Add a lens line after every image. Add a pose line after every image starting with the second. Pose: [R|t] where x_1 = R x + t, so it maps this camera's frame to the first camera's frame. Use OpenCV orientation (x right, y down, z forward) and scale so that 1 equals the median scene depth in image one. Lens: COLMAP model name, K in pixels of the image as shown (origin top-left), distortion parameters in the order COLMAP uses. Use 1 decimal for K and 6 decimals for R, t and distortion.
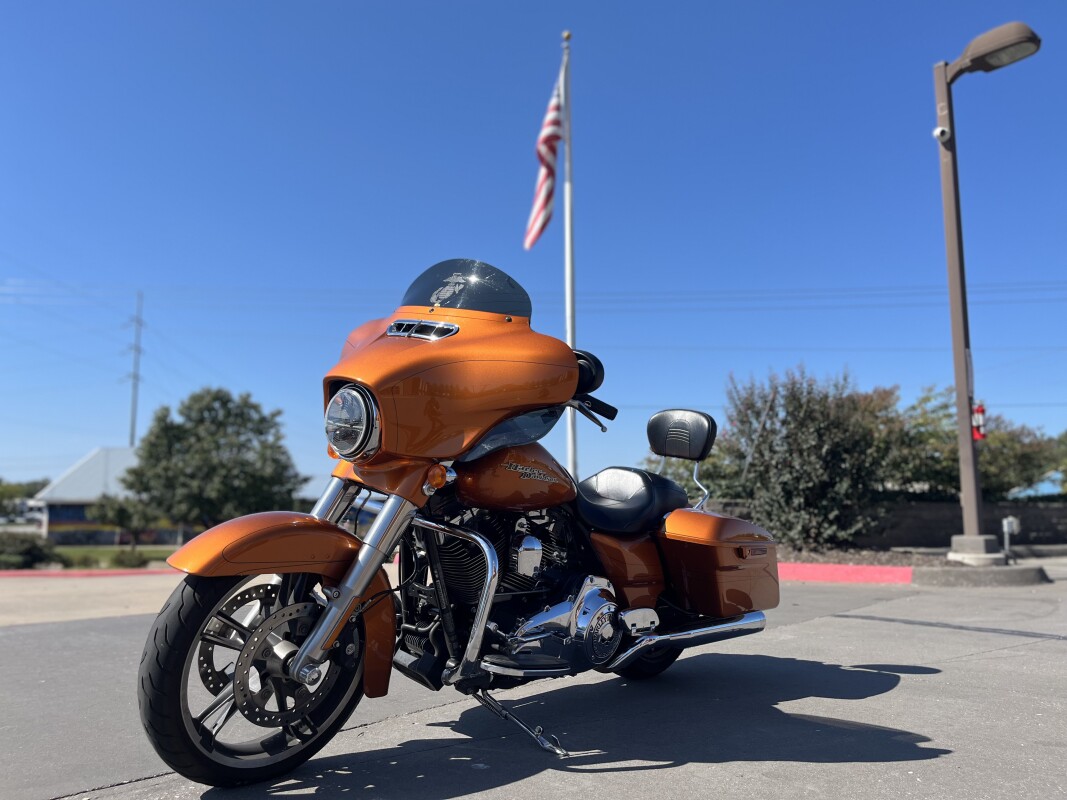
lens RADIAL K [[814.1, 0, 532.6], [0, 814.1, 403.8], [0, 0, 1]] dist [0.016854, -0.008840]
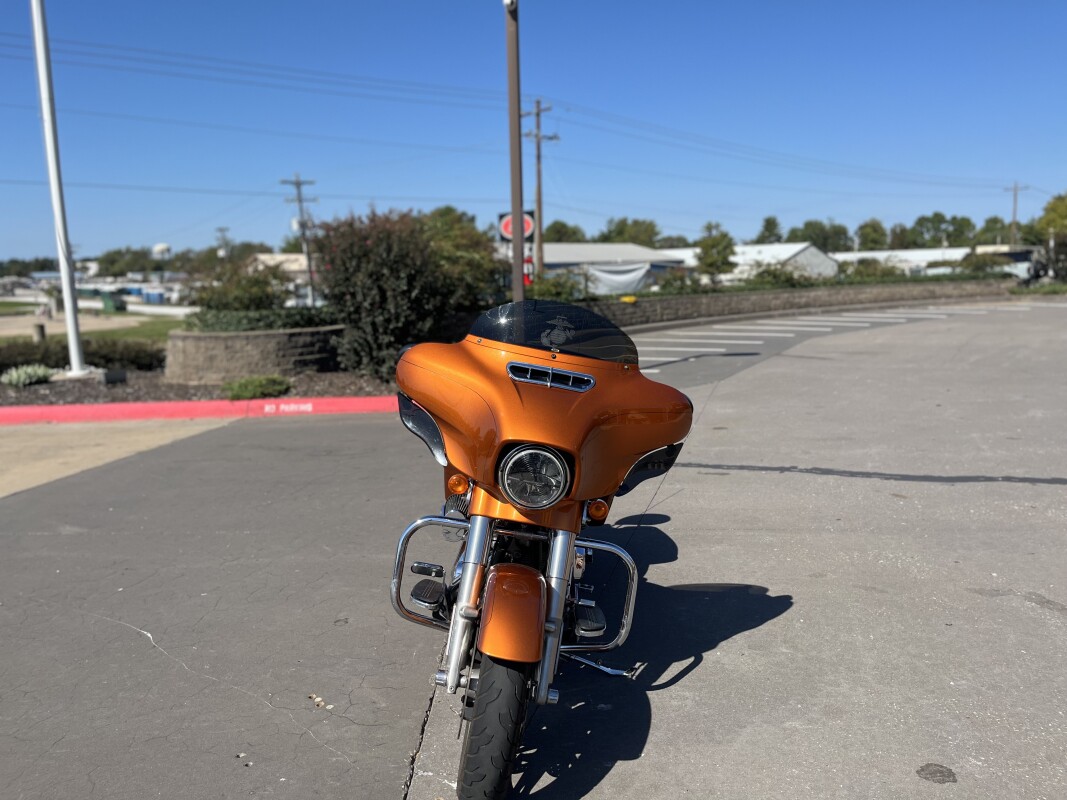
lens RADIAL K [[814.1, 0, 540.8], [0, 814.1, 407.1], [0, 0, 1]] dist [0.016854, -0.008840]
pose [[0.747653, -0.128926, 0.651454, -0.252564], [-0.066286, 0.961587, 0.266377, -0.101167], [-0.660773, -0.242340, 0.710388, 0.058226]]
